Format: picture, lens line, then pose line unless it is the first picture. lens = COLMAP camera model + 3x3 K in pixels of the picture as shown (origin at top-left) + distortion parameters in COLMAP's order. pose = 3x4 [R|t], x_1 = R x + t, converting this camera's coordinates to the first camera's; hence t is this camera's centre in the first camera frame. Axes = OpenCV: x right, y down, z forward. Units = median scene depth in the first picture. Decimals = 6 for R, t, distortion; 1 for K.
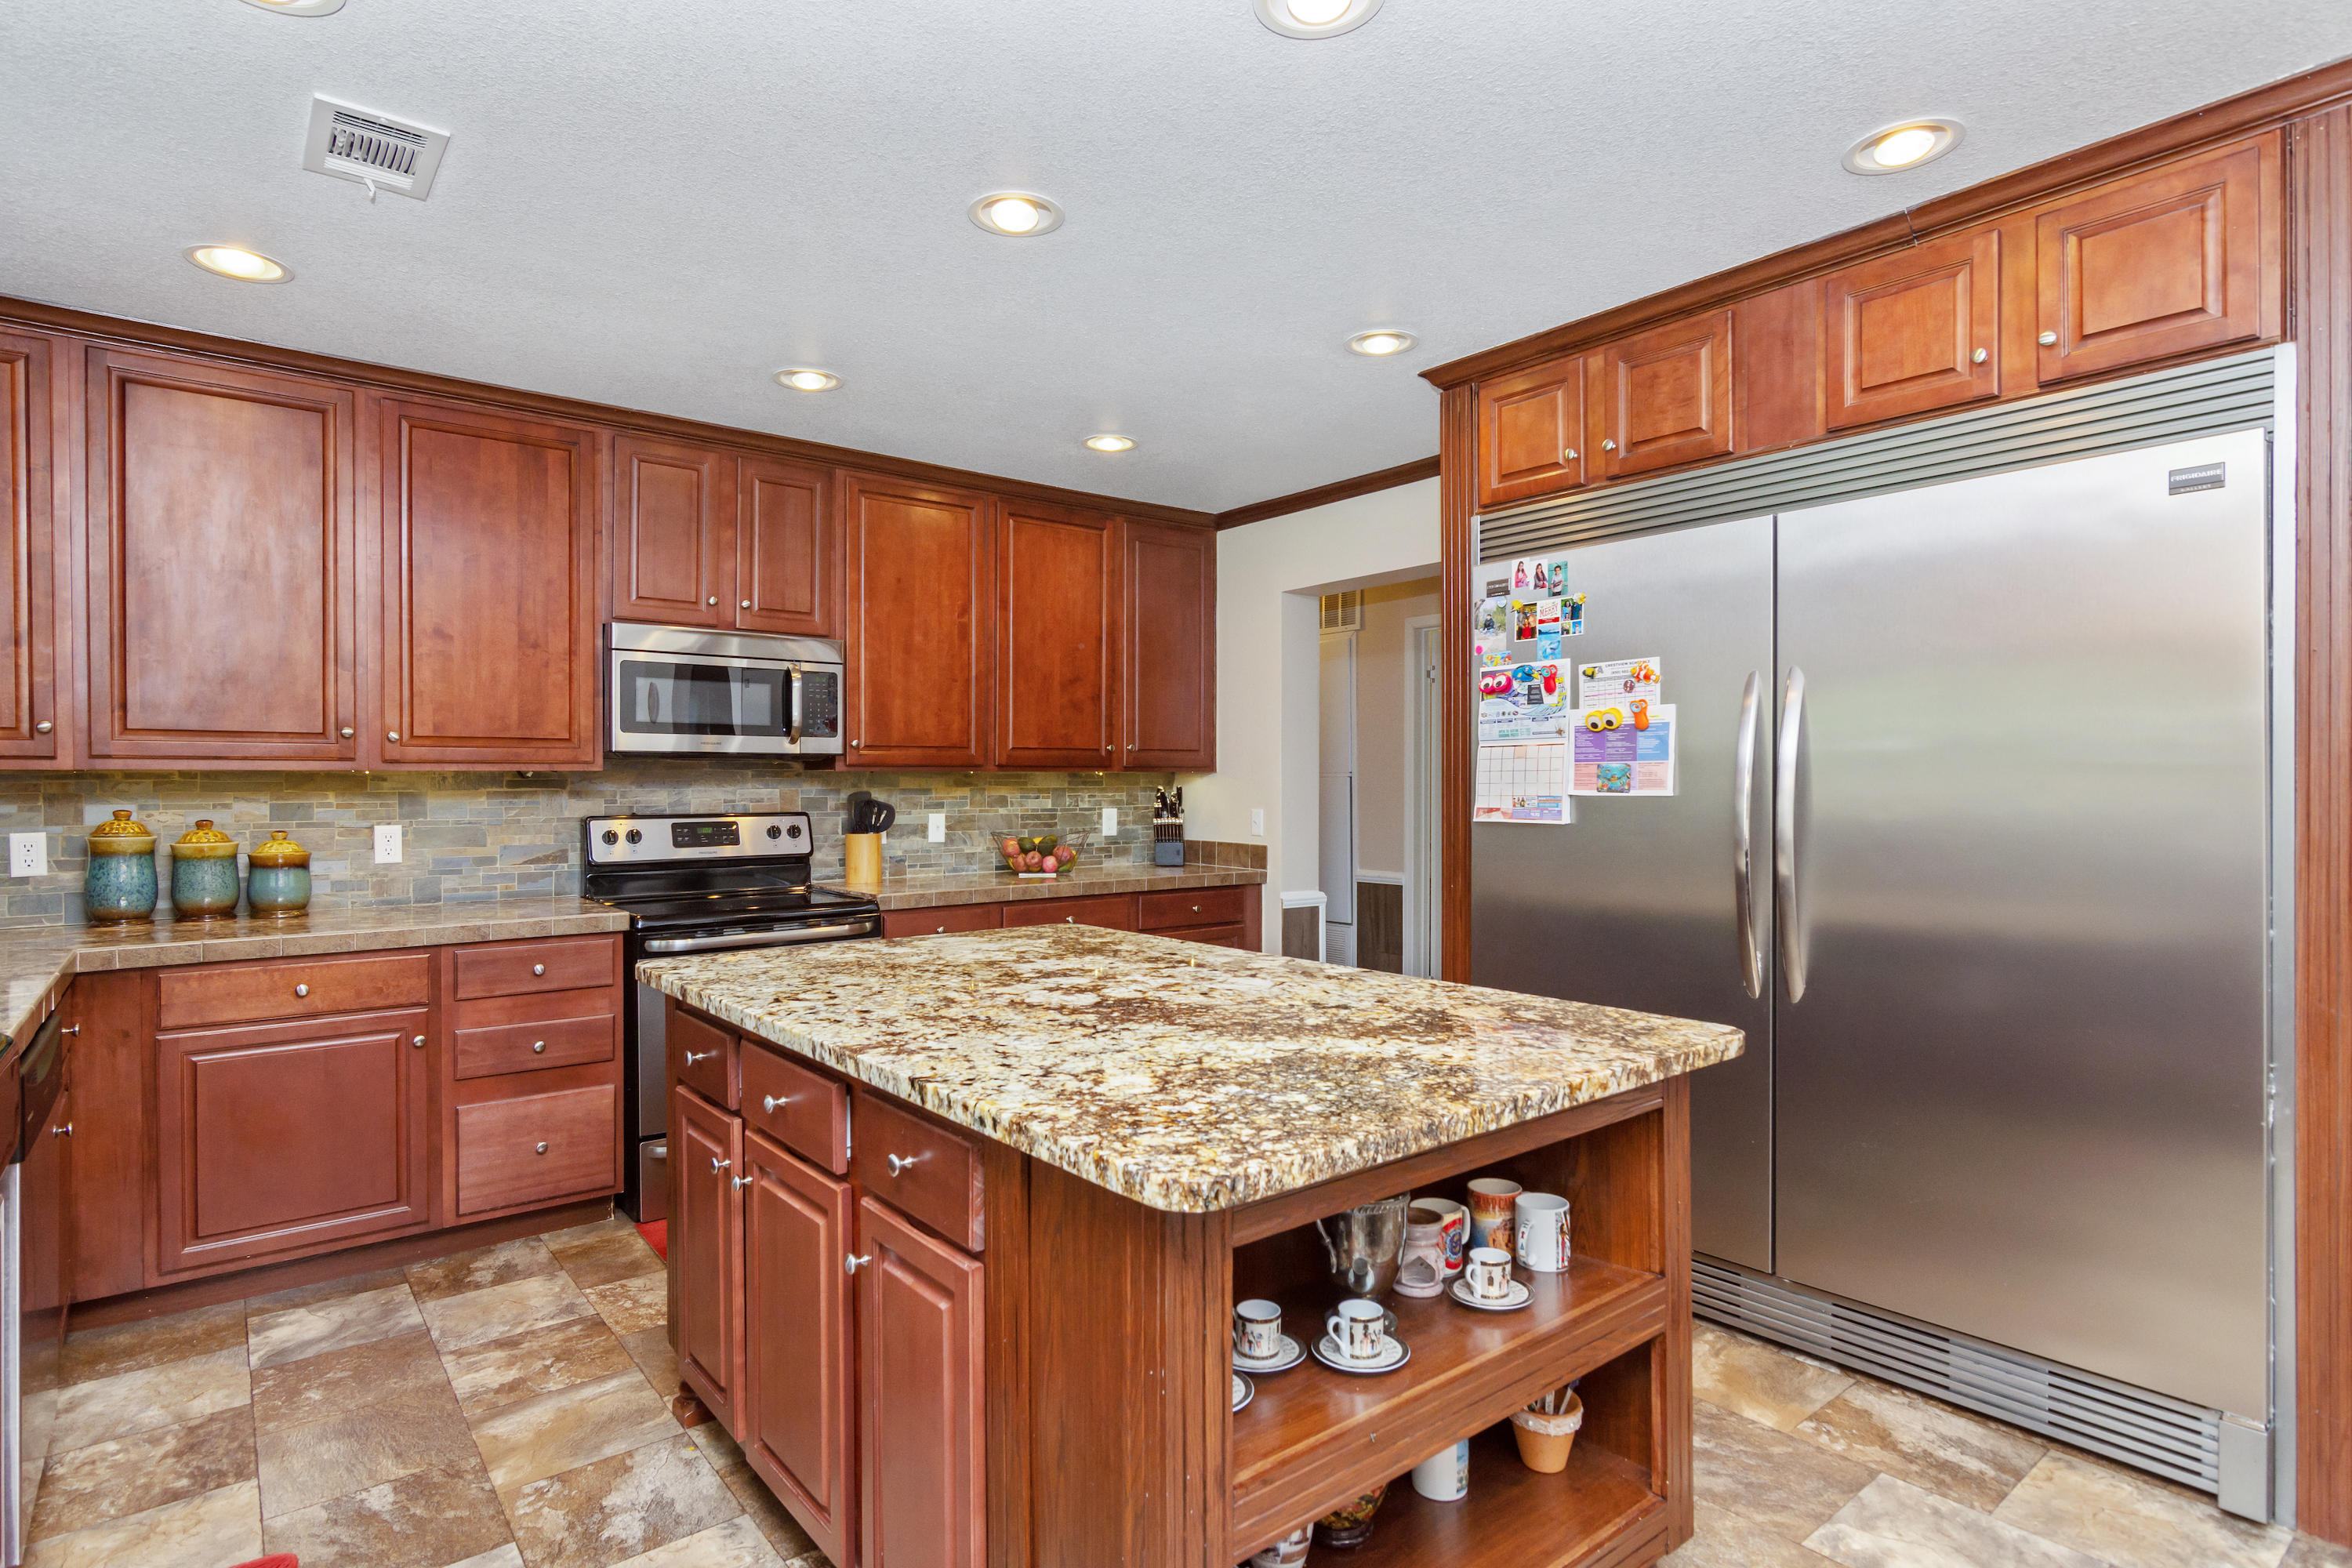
lens RADIAL K [[1201.7, 0, 1183.1], [0, 1201.7, 784.1], [0, 0, 1]] dist [0.005218, -0.002311]
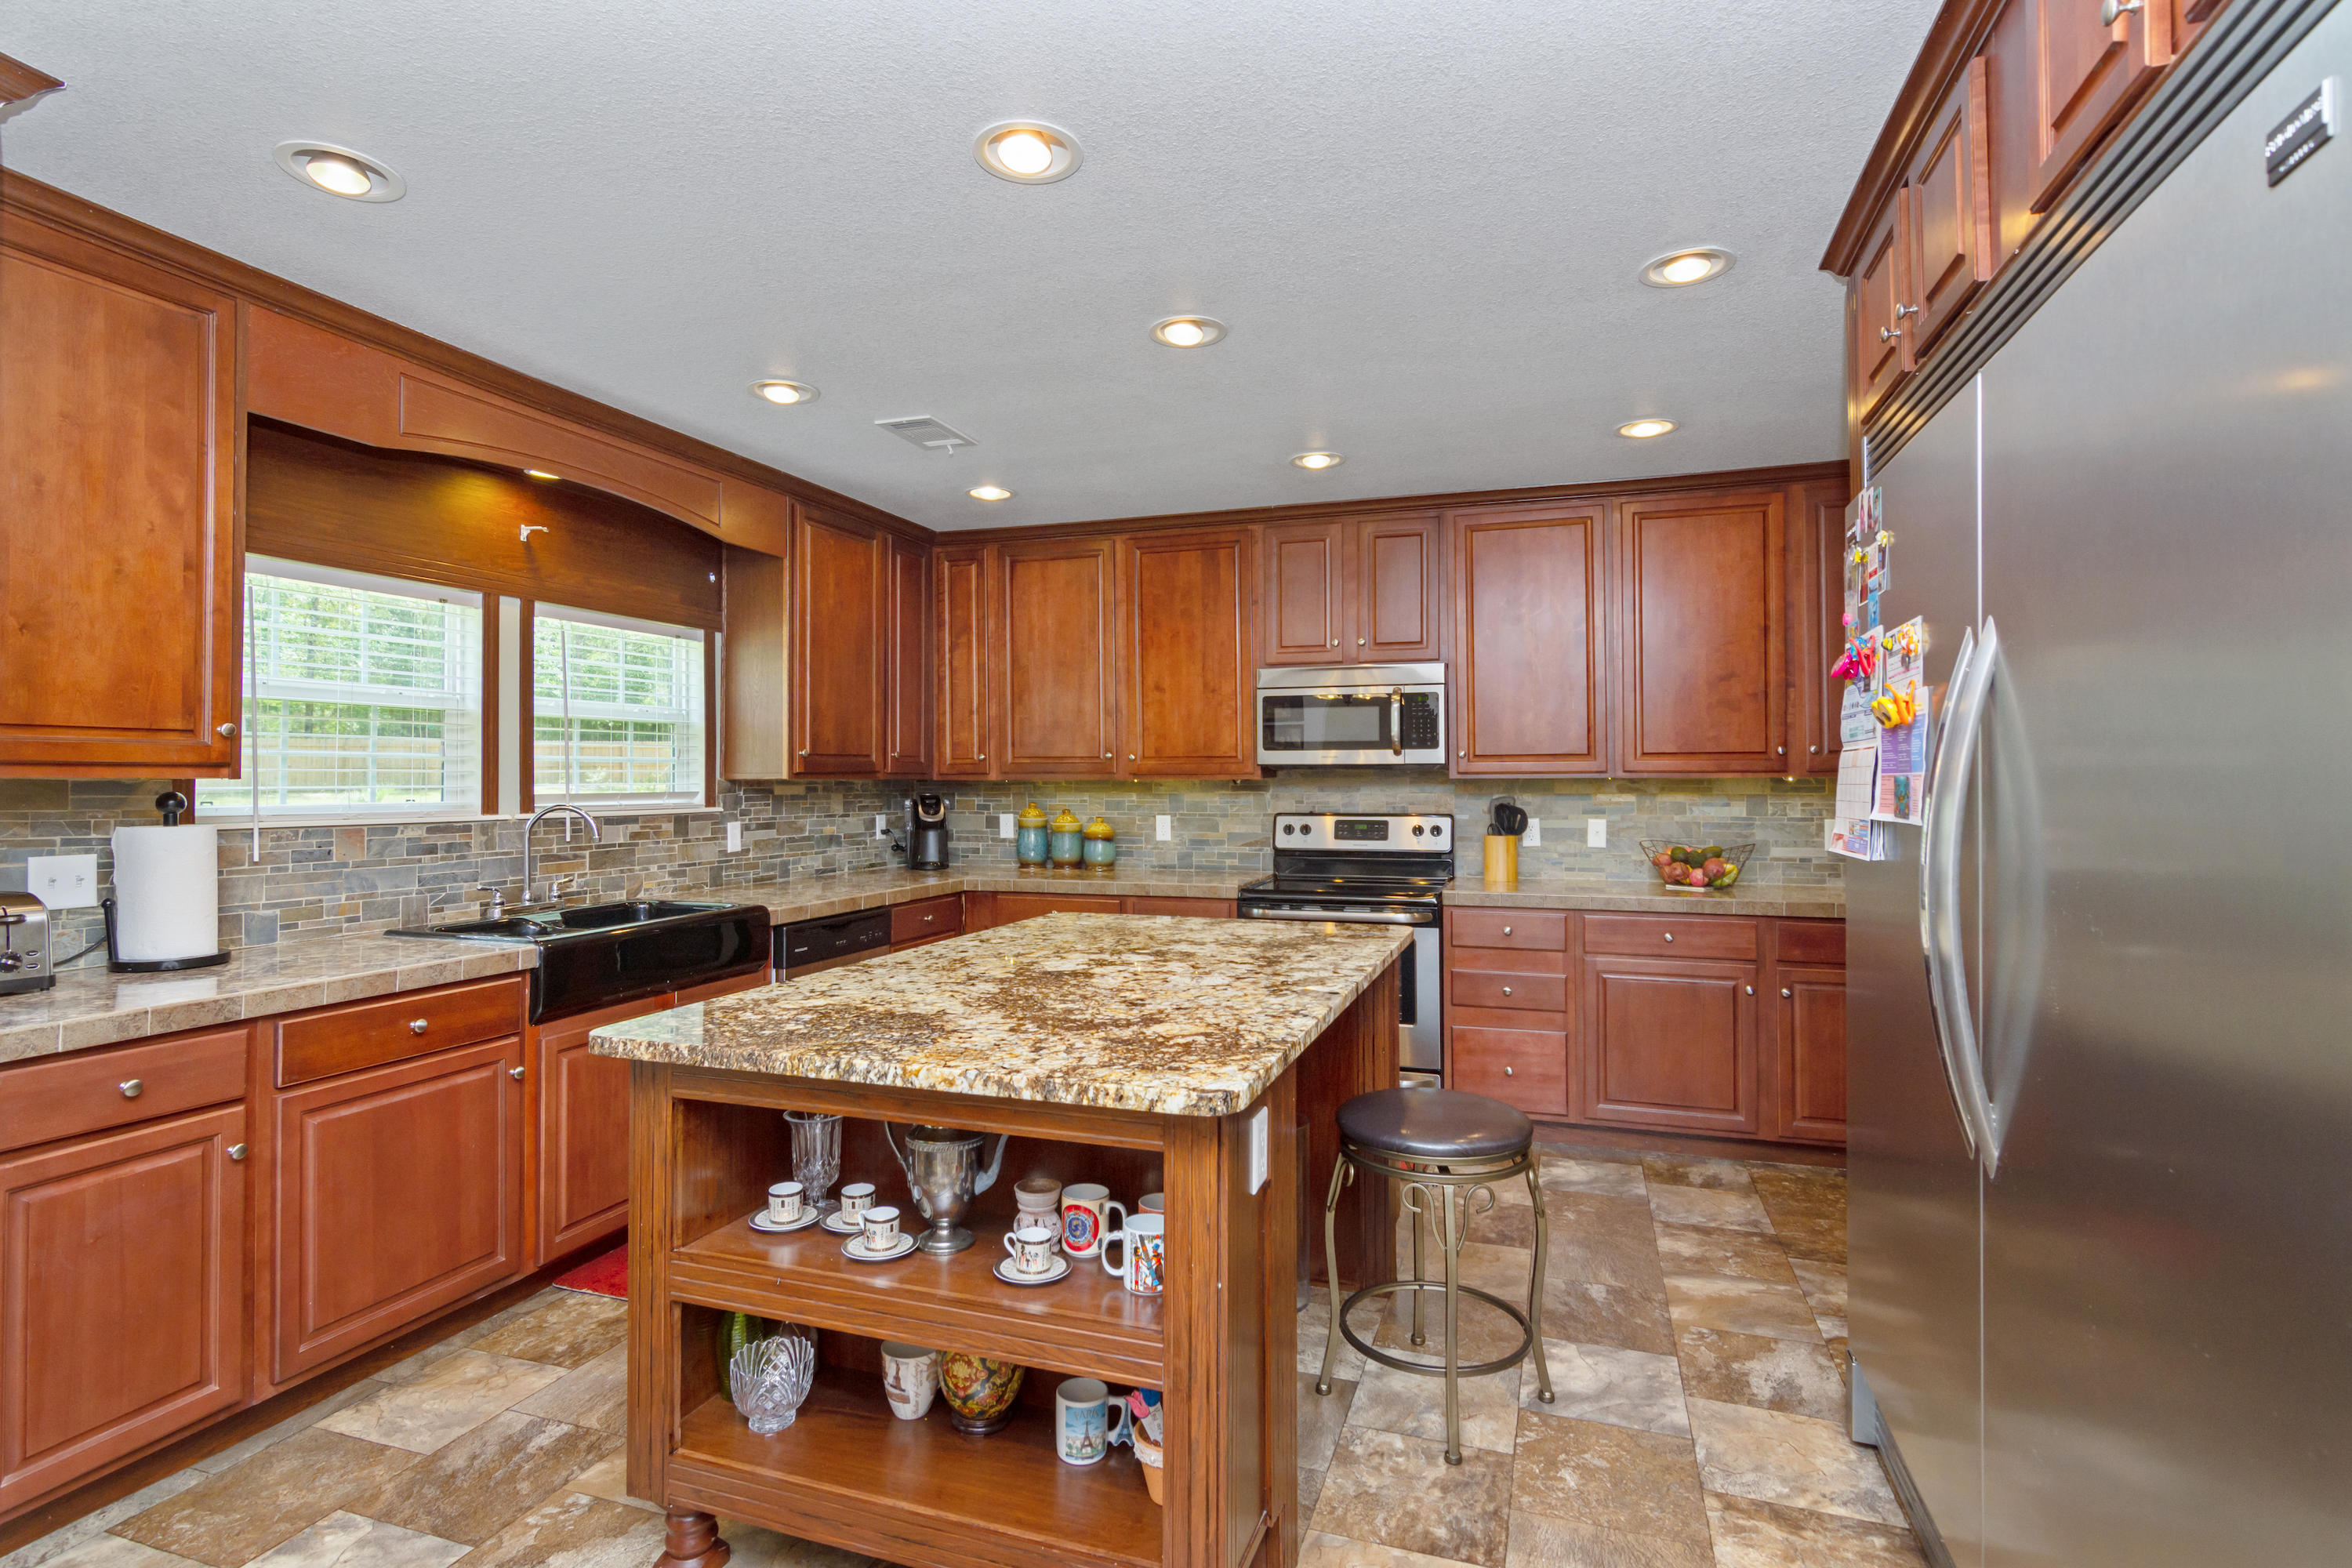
lens RADIAL K [[1140.4, 0, 1174.4], [0, 1140.4, 765.4], [0, 0, 1]] dist [-0.001834, 0.002095]
pose [[0.534207, -0.009142, -0.845304, 0.542572], [-0.000648, 0.999937, -0.011224, -0.012347], [0.845354, 0.006544, 0.534167, 0.243054]]
